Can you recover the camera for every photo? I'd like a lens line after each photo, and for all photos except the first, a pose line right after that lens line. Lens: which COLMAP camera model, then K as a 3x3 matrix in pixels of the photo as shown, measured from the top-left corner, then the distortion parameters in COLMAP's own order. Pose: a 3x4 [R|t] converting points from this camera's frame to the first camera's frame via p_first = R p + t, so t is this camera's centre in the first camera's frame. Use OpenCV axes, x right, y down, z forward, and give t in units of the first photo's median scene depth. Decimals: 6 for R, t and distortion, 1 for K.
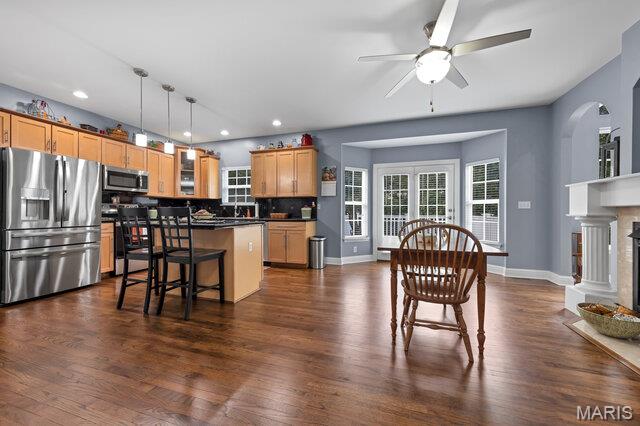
lens RADIAL K [[246.4, 0, 320.2], [0, 246.4, 214.0], [0, 0, 1]] dist [0.008842, -0.000014]
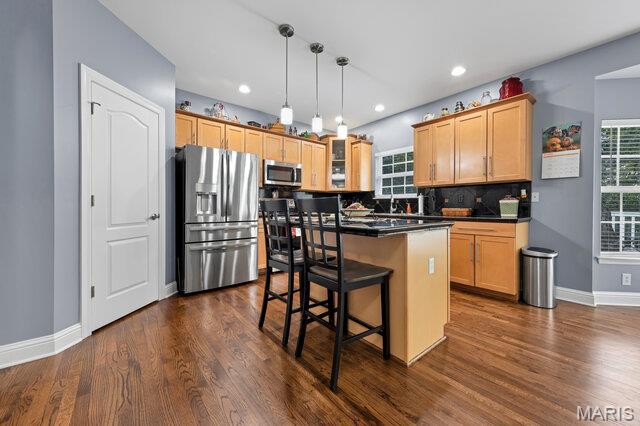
lens RADIAL K [[246.4, 0, 320.8], [0, 246.4, 209.0], [0, 0, 1]] dist [0.008842, -0.000014]
pose [[0.841402, 0.001708, -0.540407, -0.132326], [-0.003773, 0.999989, -0.002714, 0.001602], [0.540397, 0.004322, 0.841399, 0.260222]]
